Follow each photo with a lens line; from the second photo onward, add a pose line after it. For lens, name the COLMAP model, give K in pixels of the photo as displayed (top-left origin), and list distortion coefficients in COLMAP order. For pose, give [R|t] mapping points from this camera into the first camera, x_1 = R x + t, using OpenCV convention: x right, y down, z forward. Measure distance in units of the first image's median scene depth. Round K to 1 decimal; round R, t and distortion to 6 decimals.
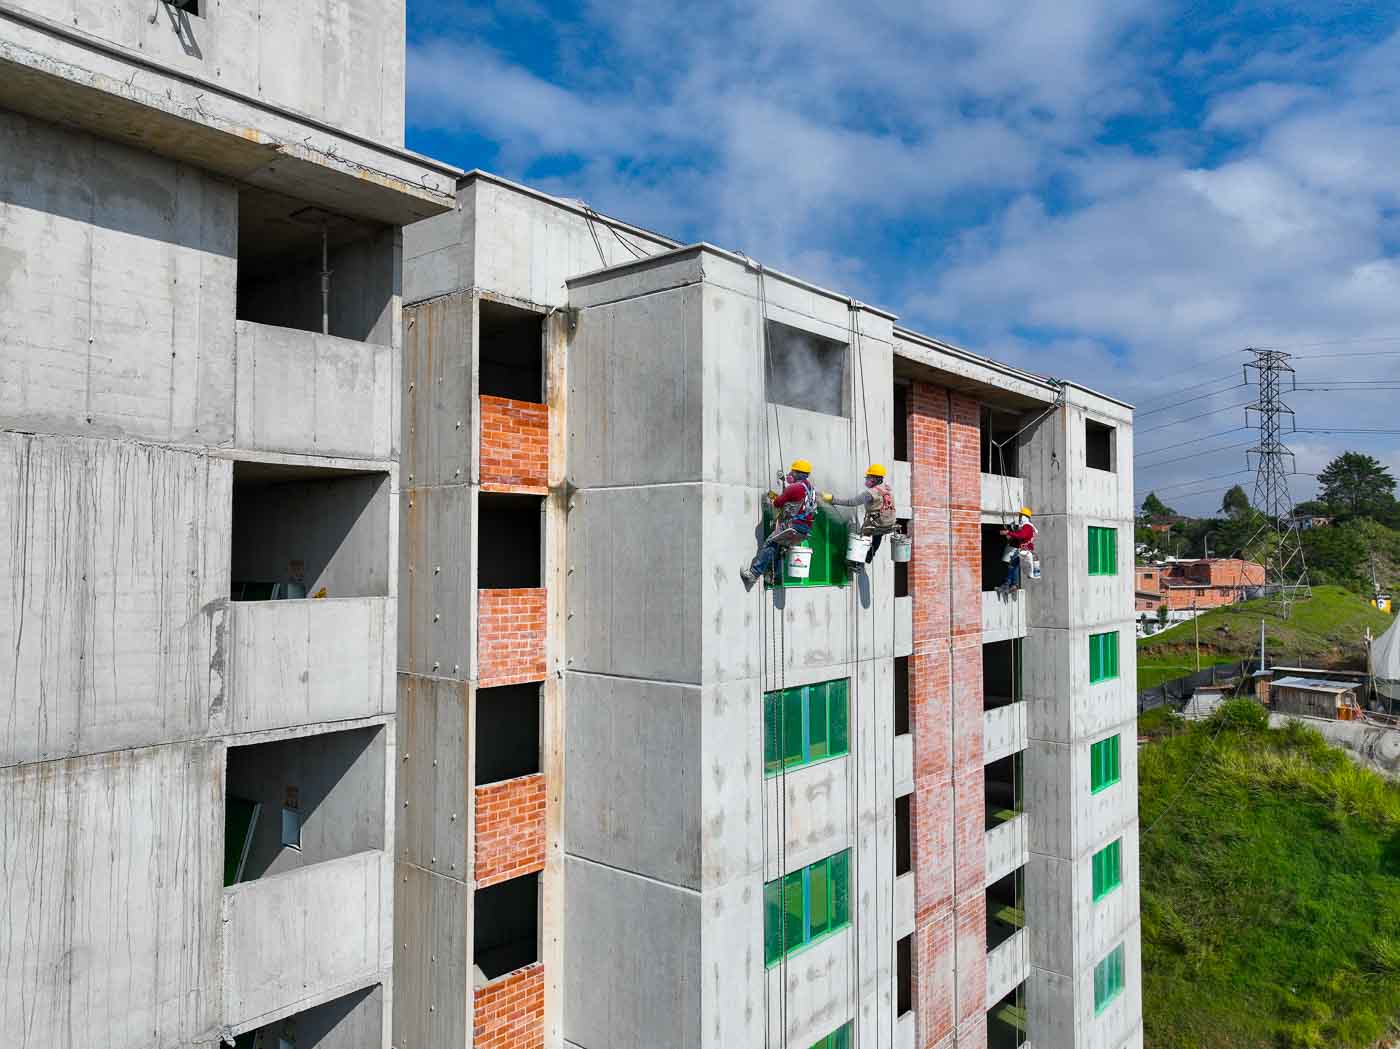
lens RADIAL K [[987.3, 0, 695.1], [0, 987.3, 522.8], [0, 0, 1]] dist [-0.014340, 0.031464]
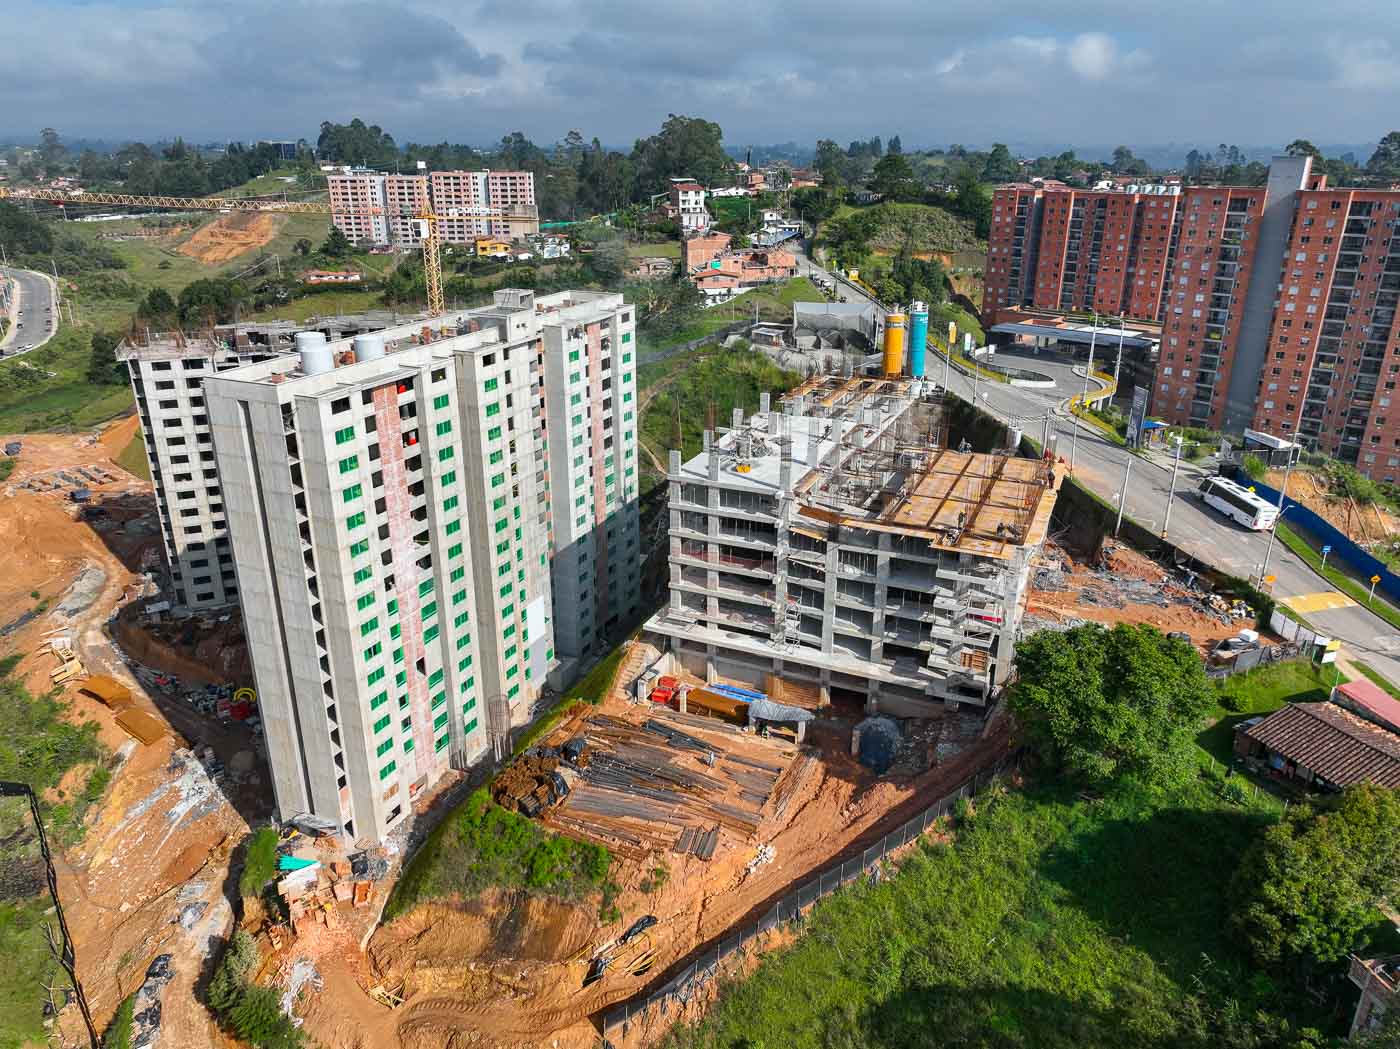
lens RADIAL K [[987.3, 0, 695.1], [0, 987.3, 522.8], [0, 0, 1]] dist [-0.014340, 0.031464]
pose [[0.961087, -0.095648, 0.259160, -0.206410], [-0.012798, 0.921721, 0.387642, -0.332296], [-0.275950, -0.375874, 0.884630, -1.236271]]
